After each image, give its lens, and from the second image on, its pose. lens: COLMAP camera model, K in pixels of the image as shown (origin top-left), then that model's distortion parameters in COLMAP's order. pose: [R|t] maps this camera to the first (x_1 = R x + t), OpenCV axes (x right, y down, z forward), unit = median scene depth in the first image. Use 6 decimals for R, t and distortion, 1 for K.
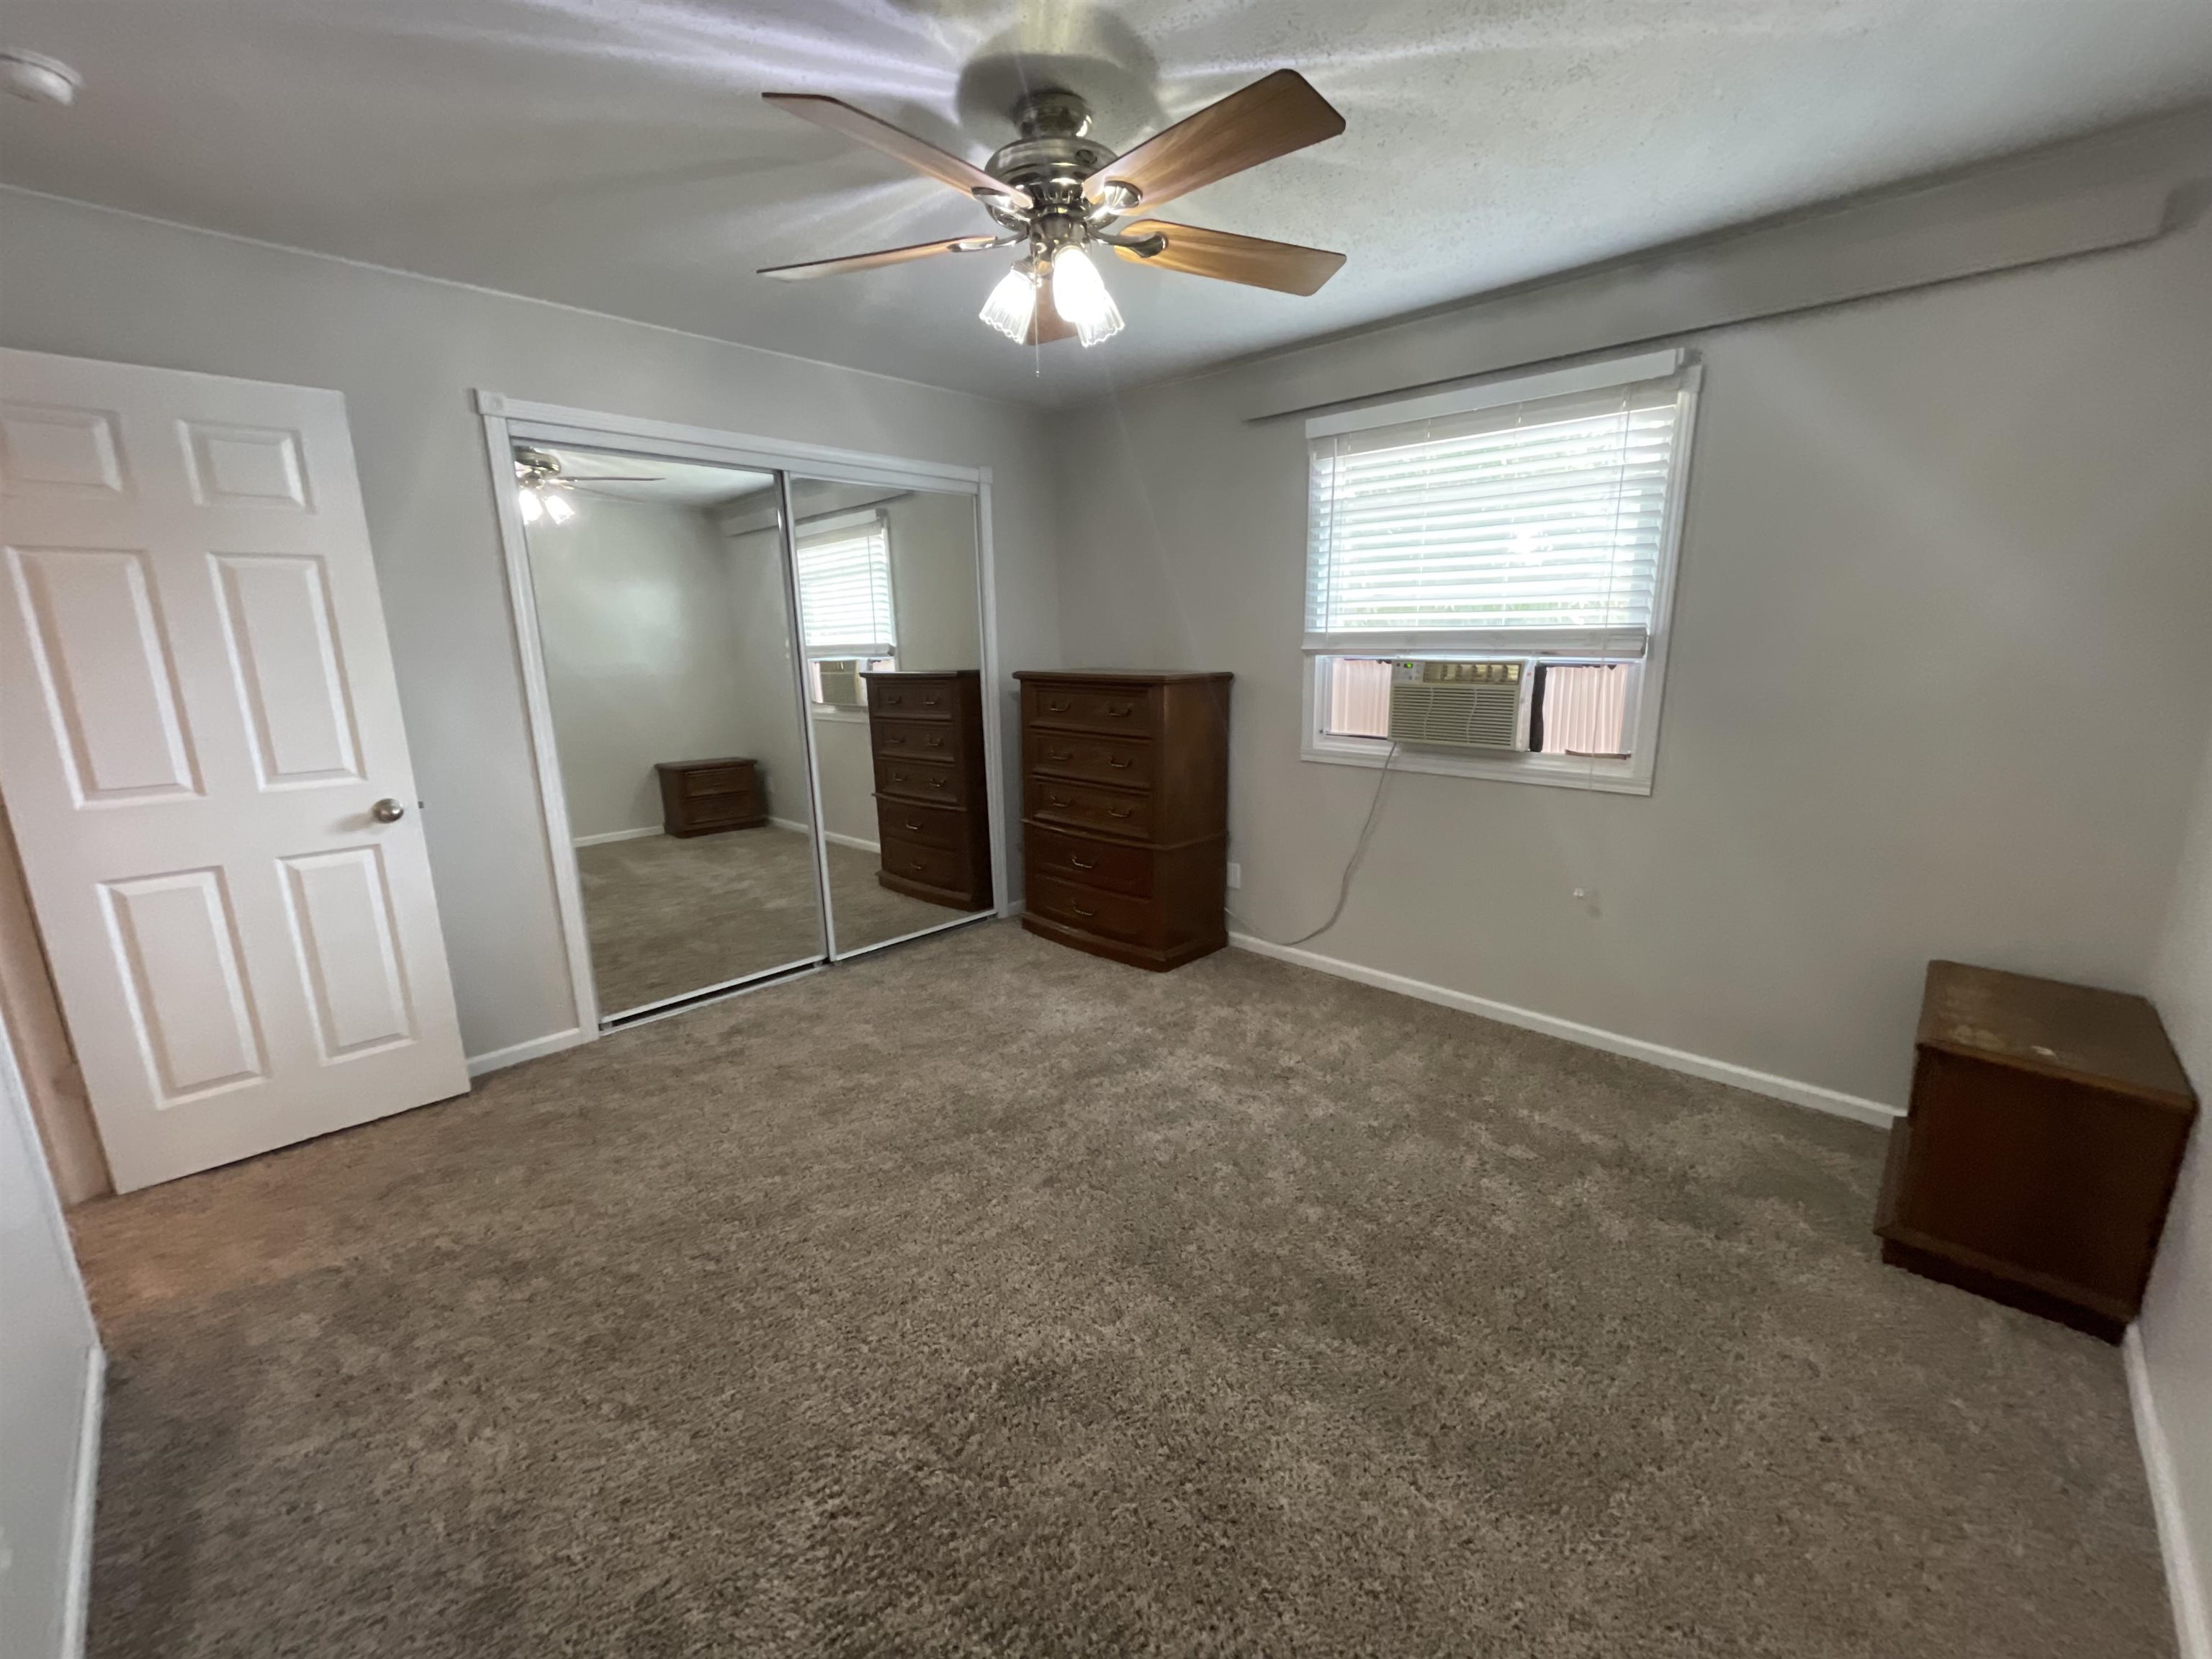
lens RADIAL K [[894.2, 0, 1109.6], [0, 894.2, 831.6], [0, 0, 1]] dist [-0.002760, 0.000254]
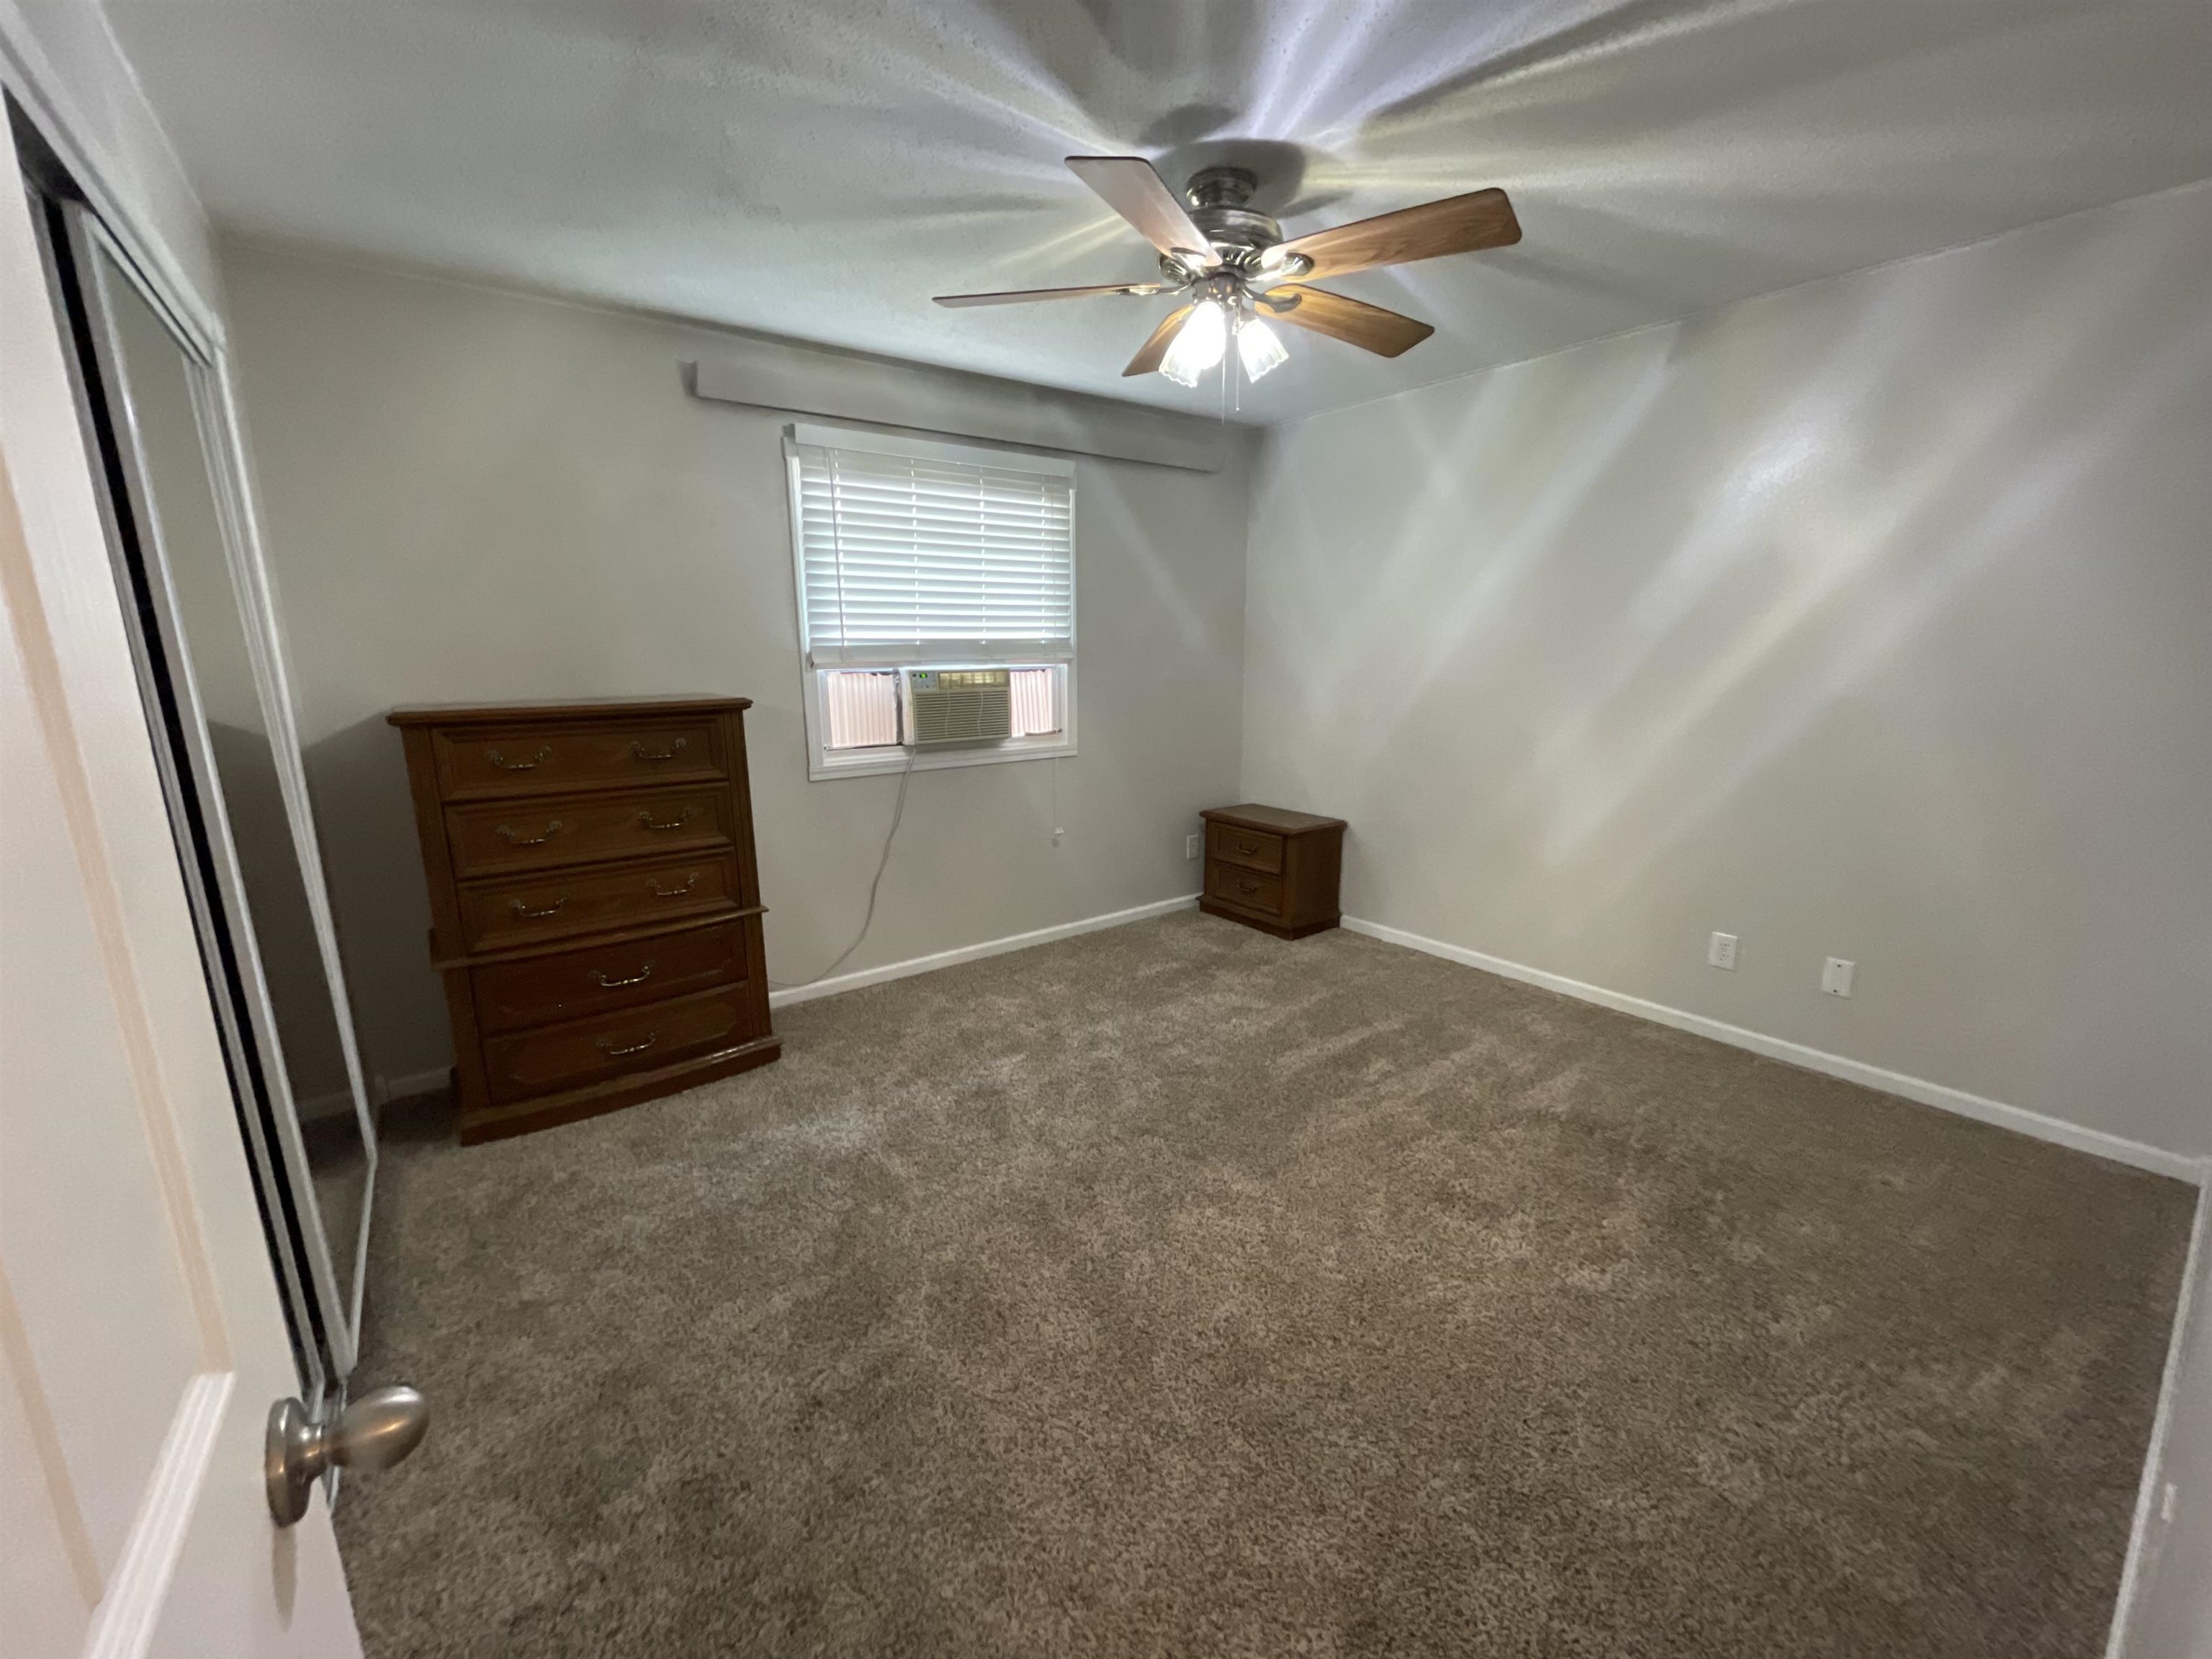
lens RADIAL K [[894.2, 0, 1105.8], [0, 894.2, 829.2], [0, 0, 1]] dist [-0.002760, 0.000254]
pose [[0.158853, -0.188072, 0.969224, -0.755725], [0.222172, 0.963320, 0.150513, -0.118316], [-0.961980, 0.191425, 0.194811, 0.600473]]
